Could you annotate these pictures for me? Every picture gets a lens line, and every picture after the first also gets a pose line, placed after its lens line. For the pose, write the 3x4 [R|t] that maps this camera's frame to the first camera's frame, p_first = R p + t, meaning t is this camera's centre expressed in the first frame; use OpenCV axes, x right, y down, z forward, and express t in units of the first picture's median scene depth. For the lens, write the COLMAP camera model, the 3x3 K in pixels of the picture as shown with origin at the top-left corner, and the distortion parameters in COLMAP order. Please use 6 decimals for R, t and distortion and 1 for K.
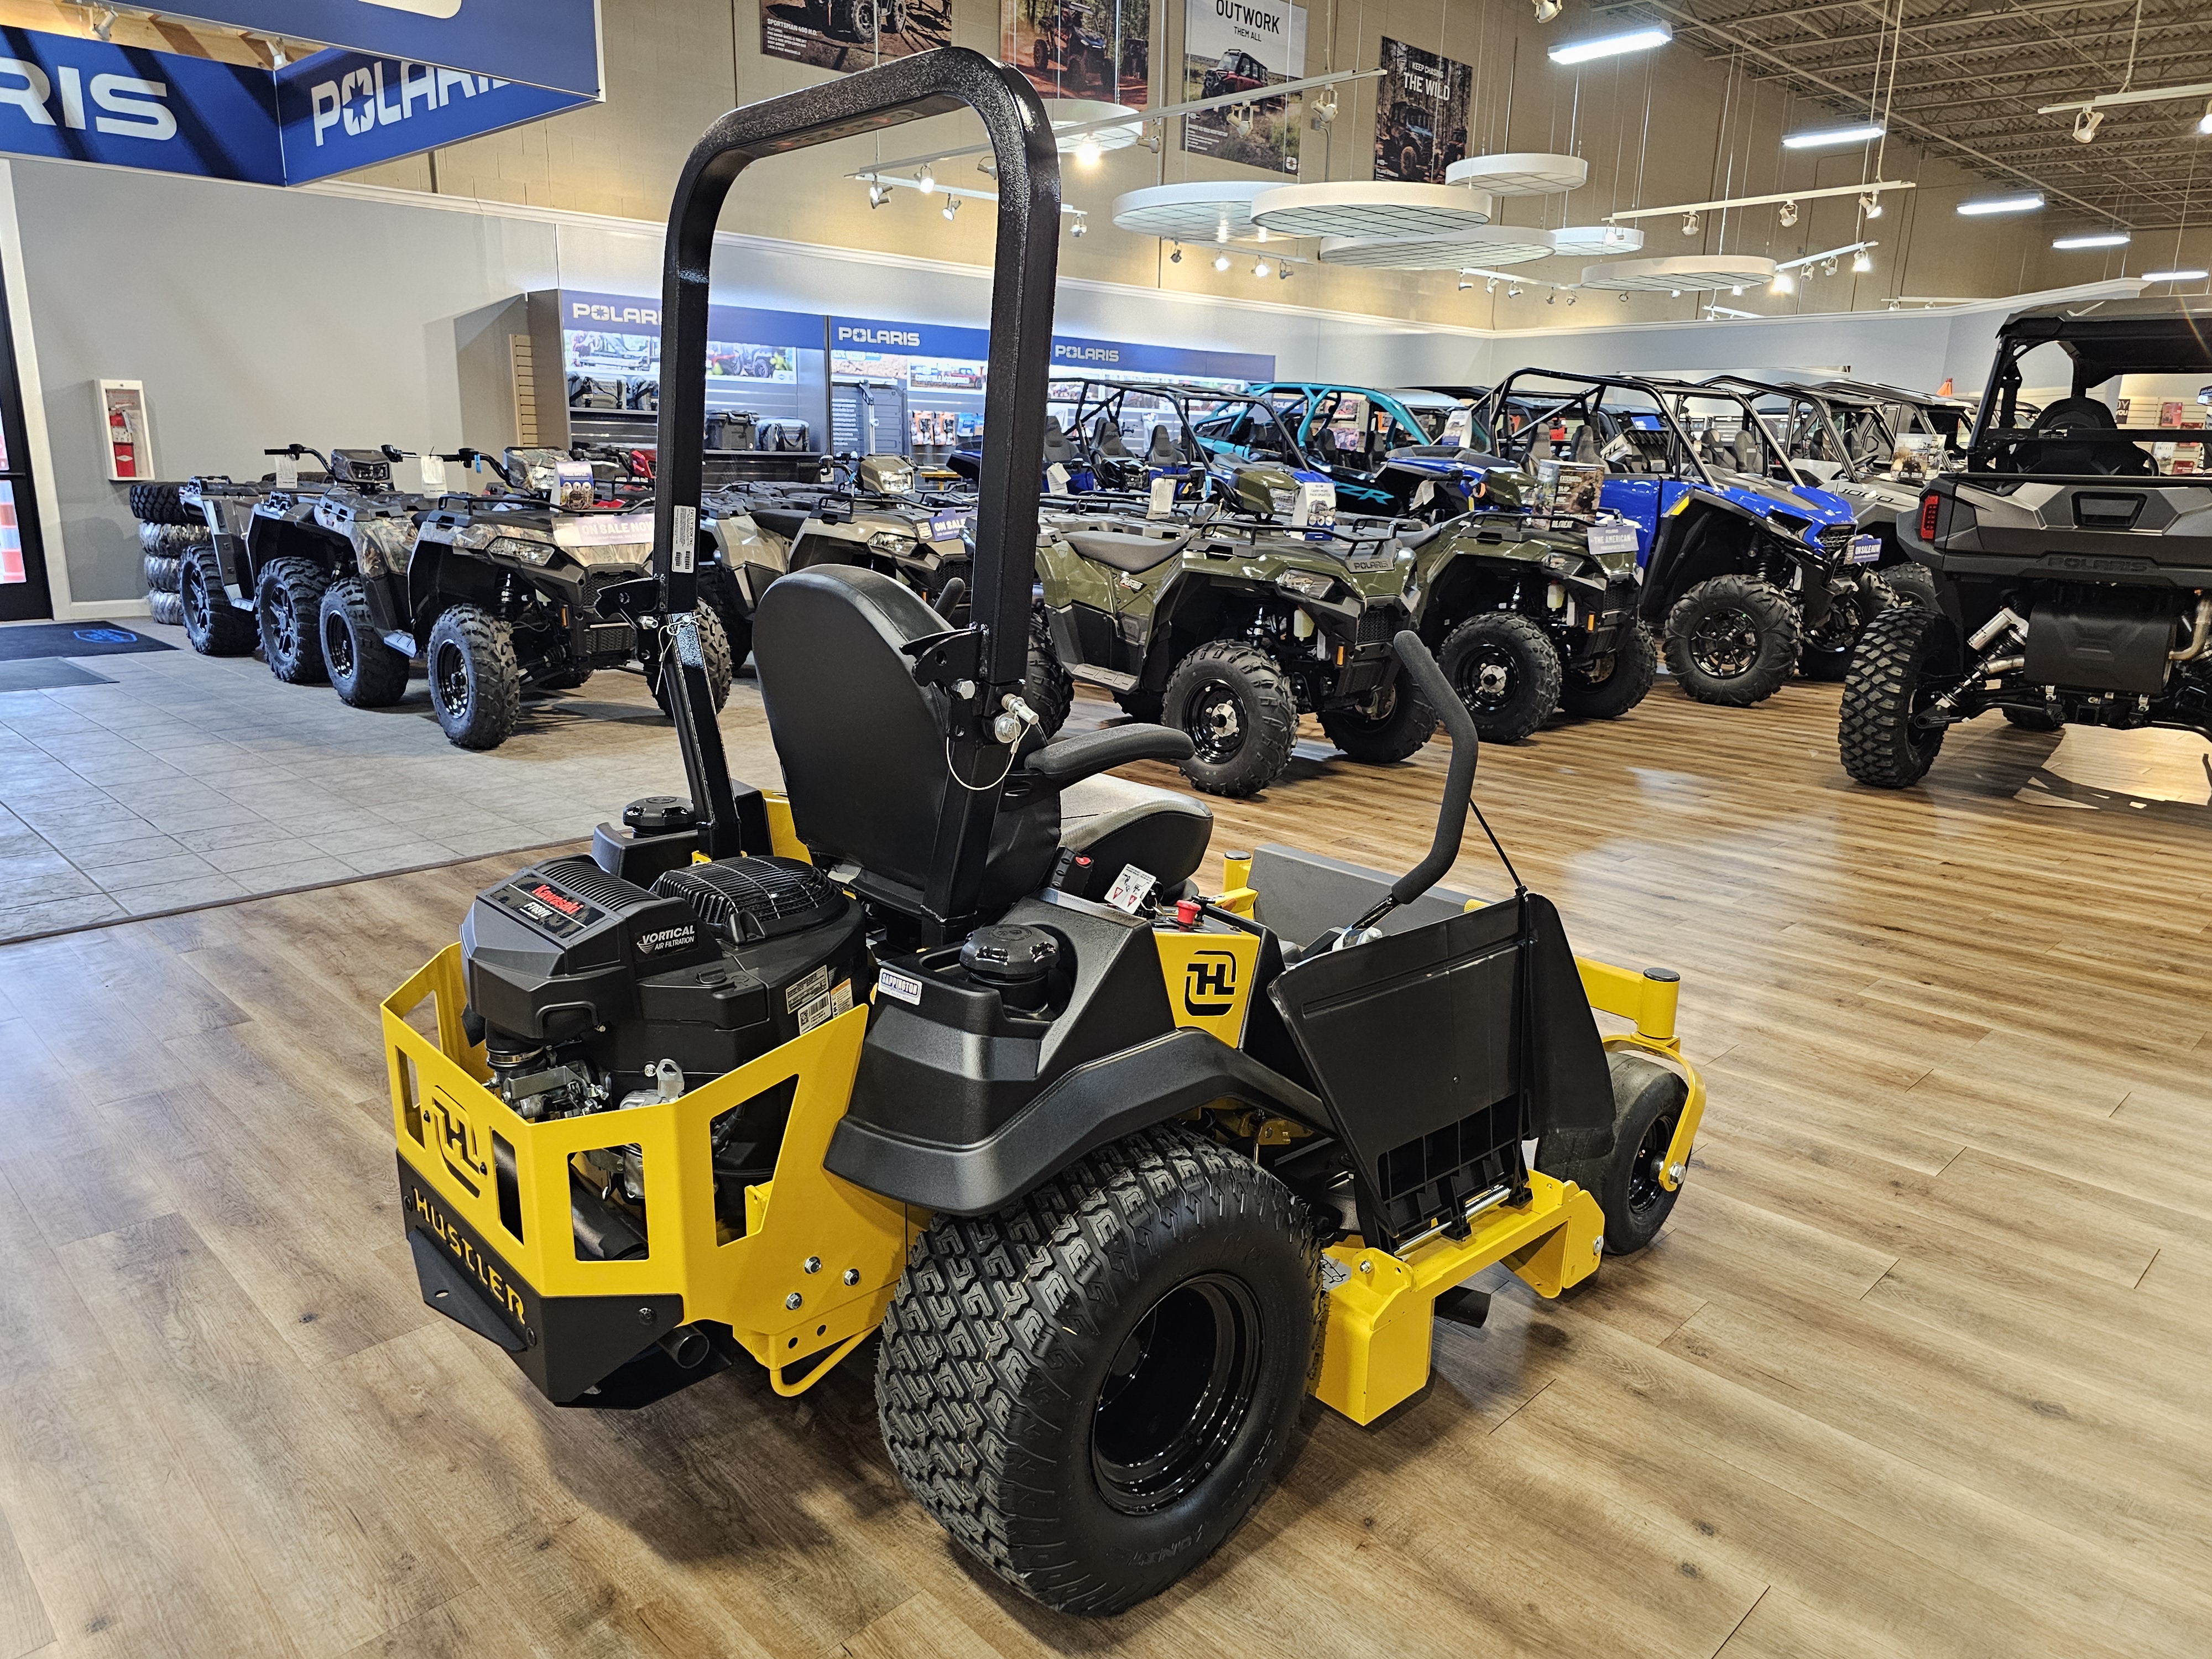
lens RADIAL K [[1484.9, 0, 1102.9], [0, 1484.9, 833.2], [0, 0, 1]] dist [0.052291, -0.047136]
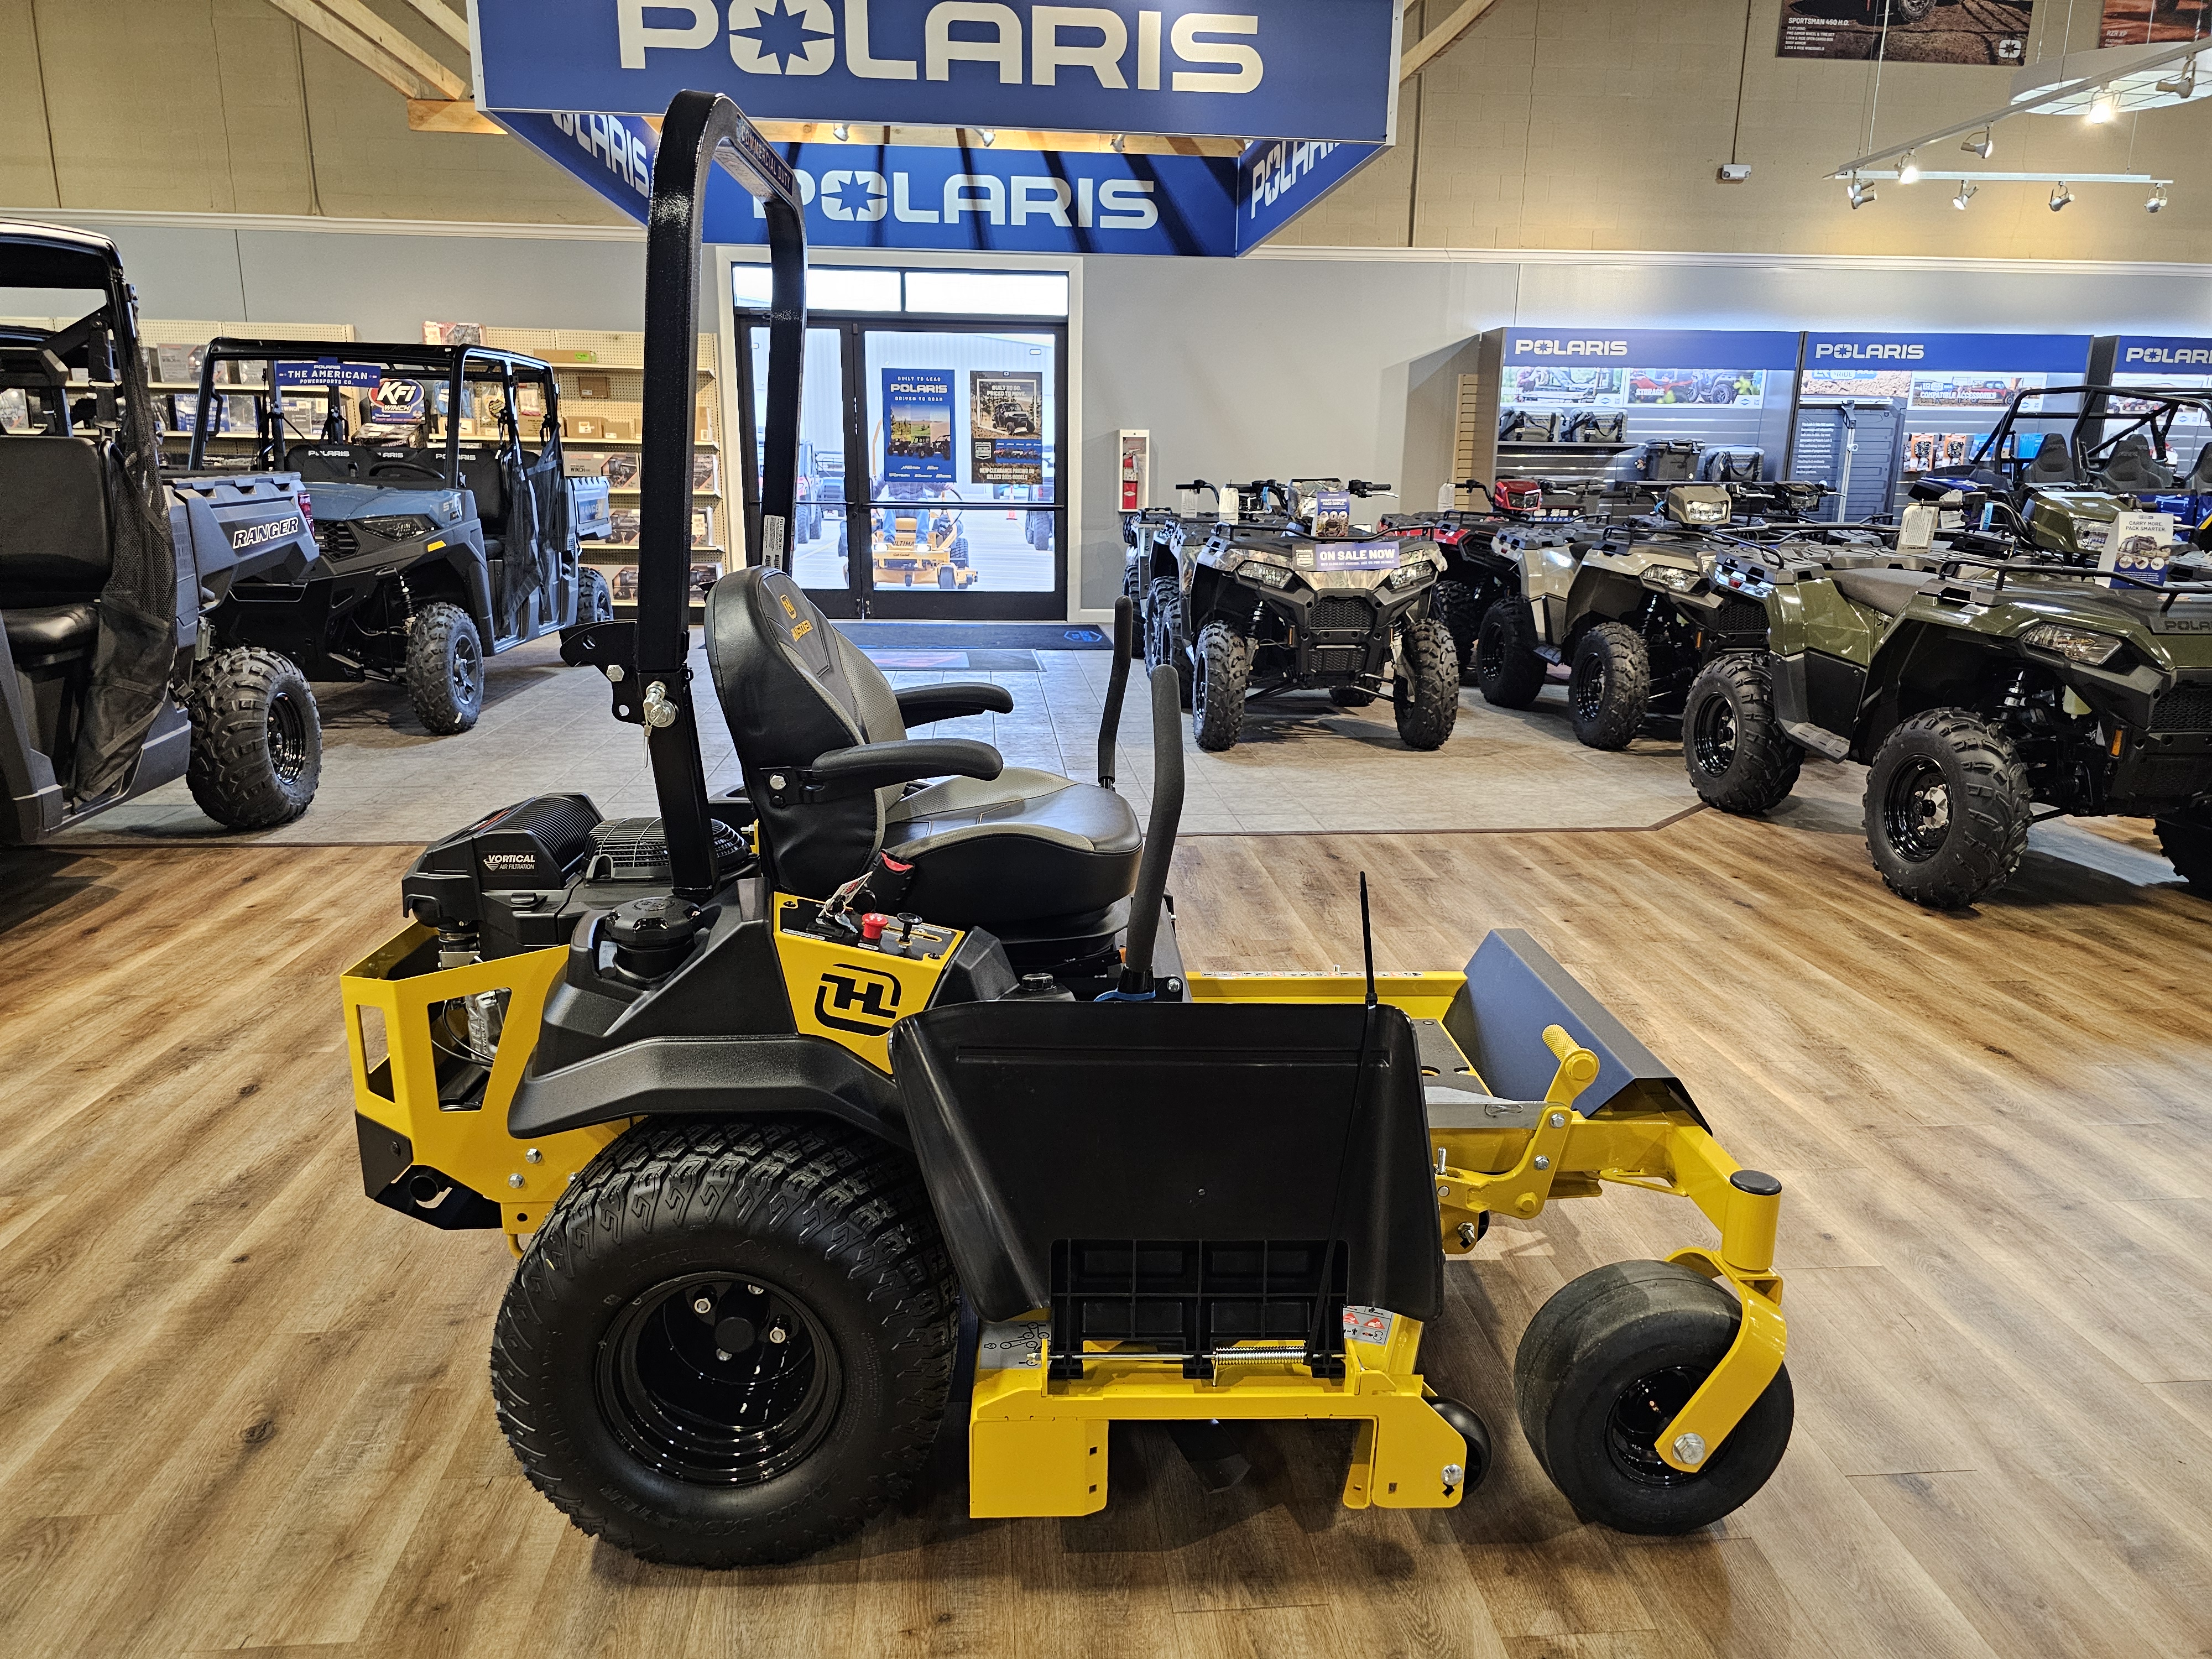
lens RADIAL K [[1484.9, 0, 1113.4], [0, 1484.9, 851.7], [0, 0, 1]] dist [0.052291, -0.047136]
pose [[0.769508, 0.149201, -0.620964, 0.179638], [-0.155944, 0.986792, 0.043852, -0.014663], [0.619305, 0.063091, 0.782612, 0.073785]]
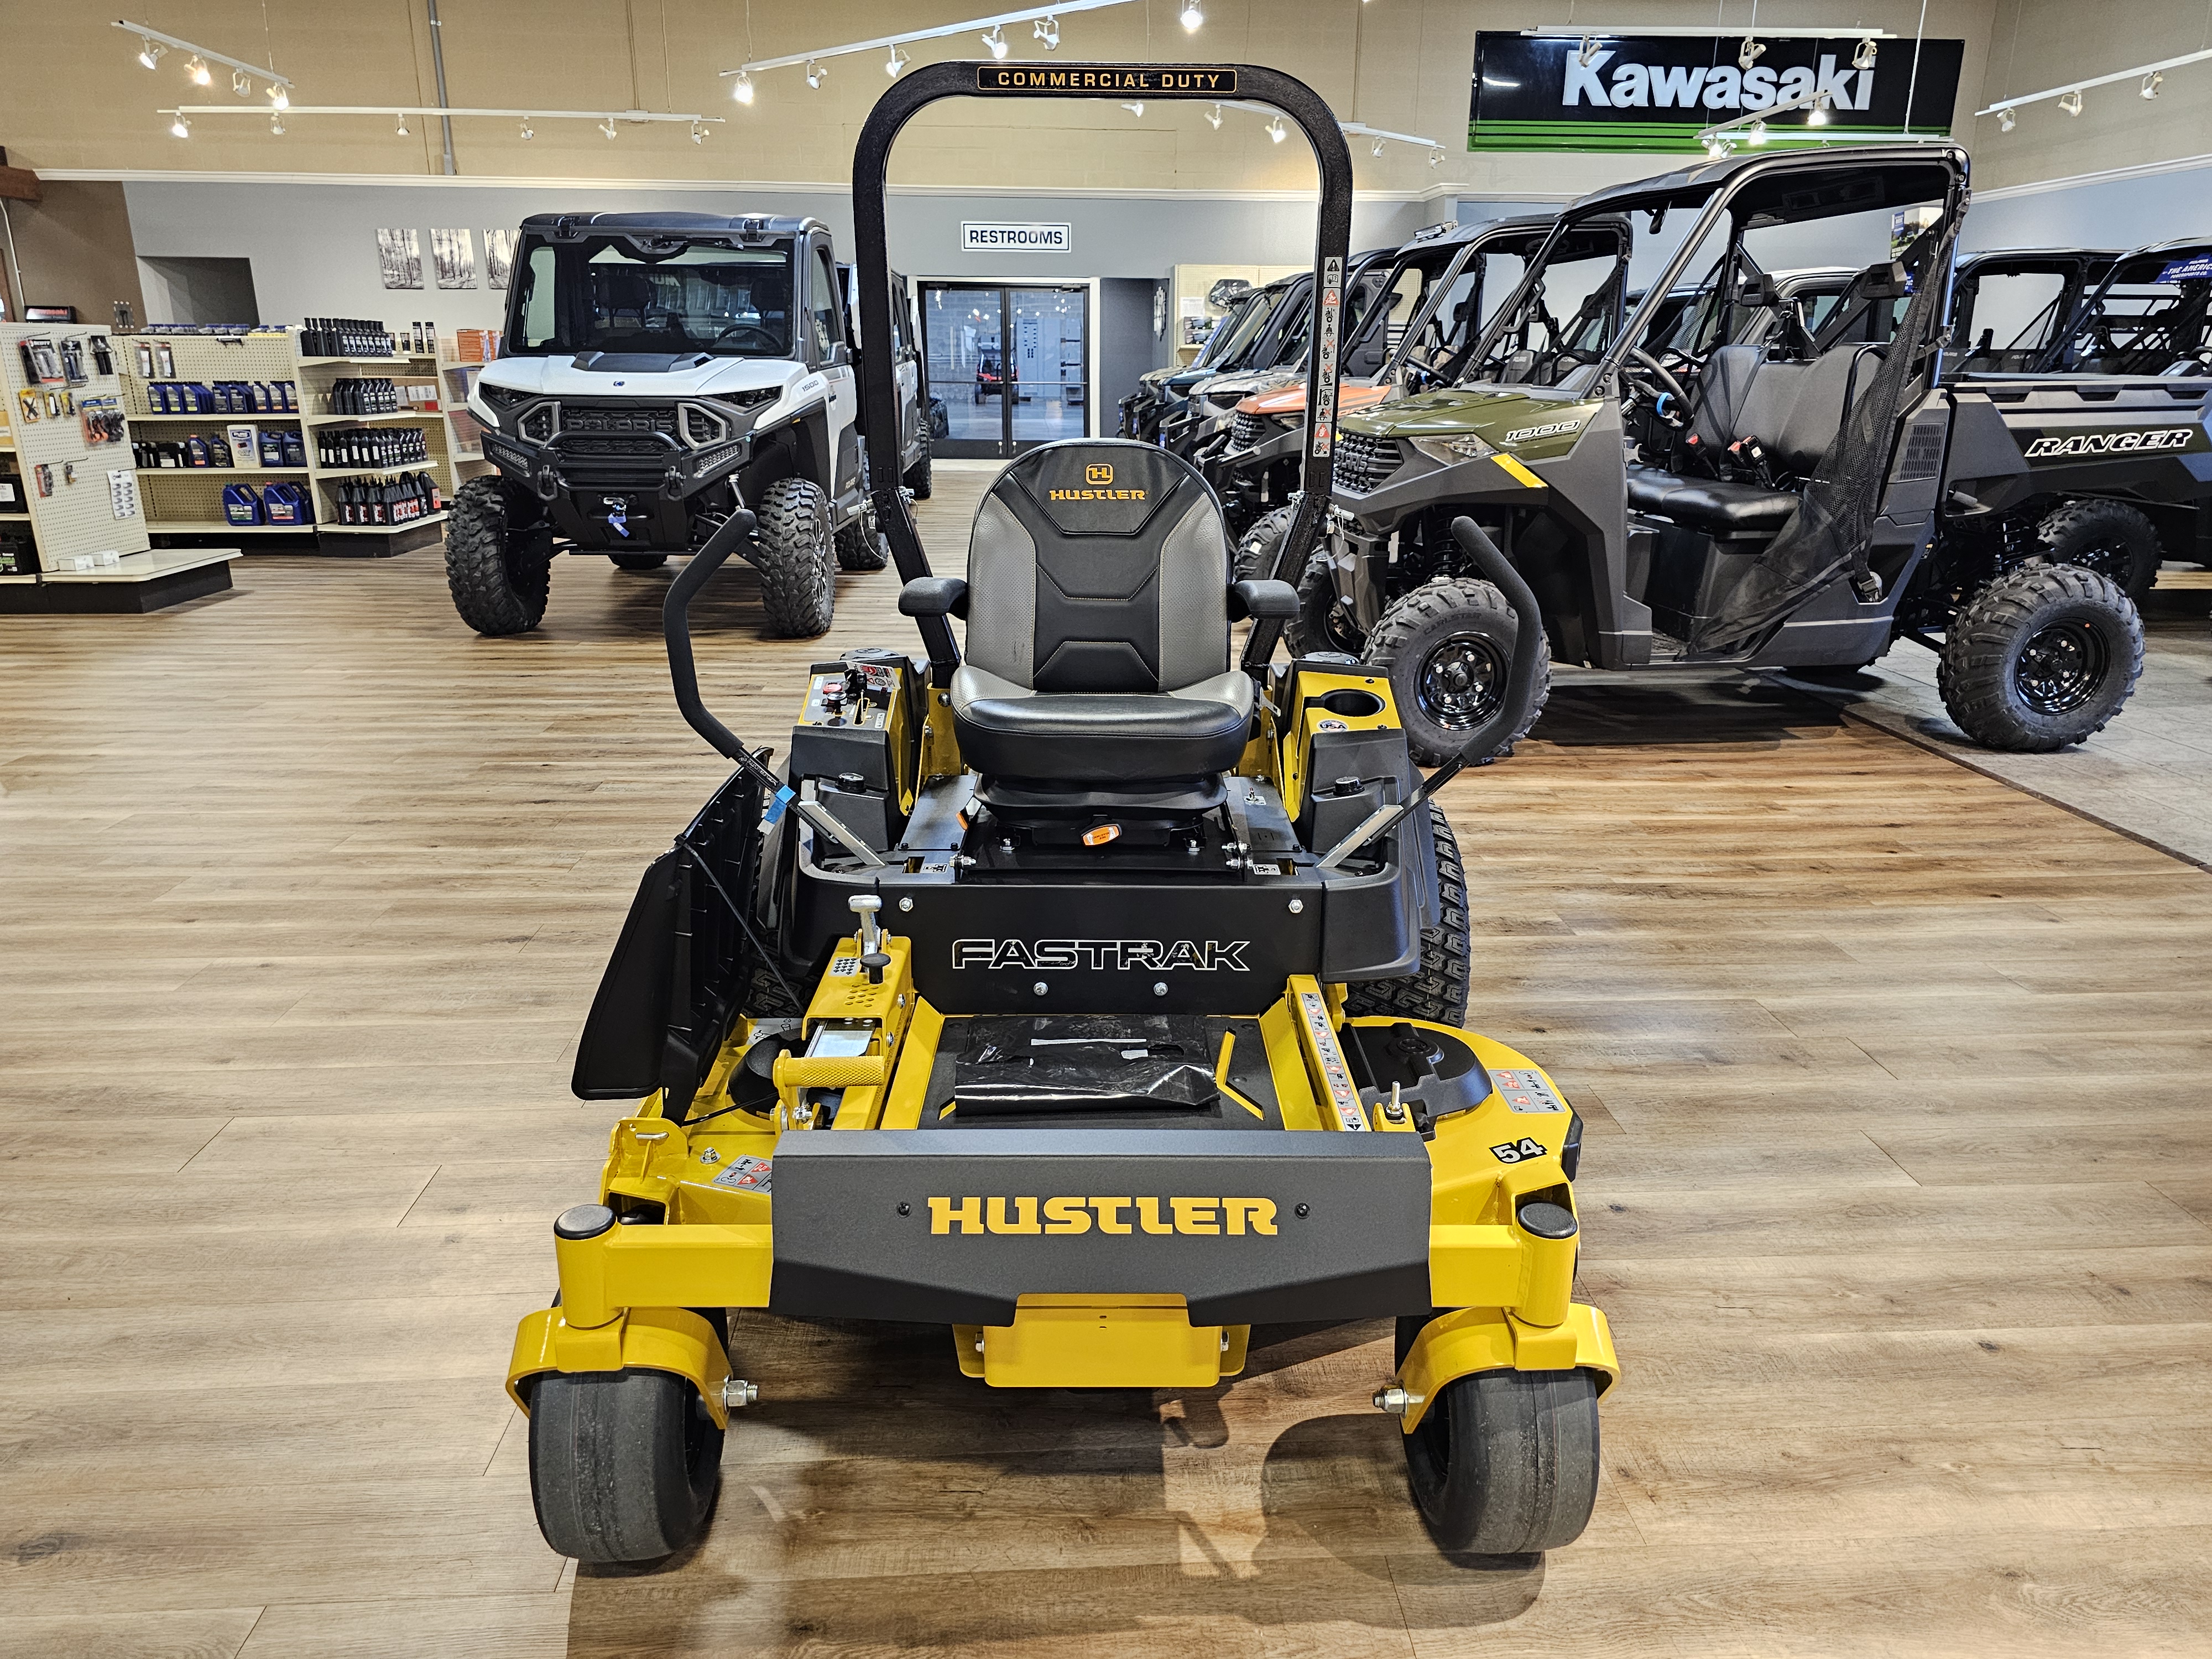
lens RADIAL K [[1484.9, 0, 1104.8], [0, 1484.9, 844.1], [0, 0, 1]] dist [0.052291, -0.047136]
pose [[-0.665930, 0.207035, -0.716711, 0.202807], [-0.204839, 0.873050, 0.442521, -0.107365], [0.717342, 0.441498, -0.538981, 0.445305]]
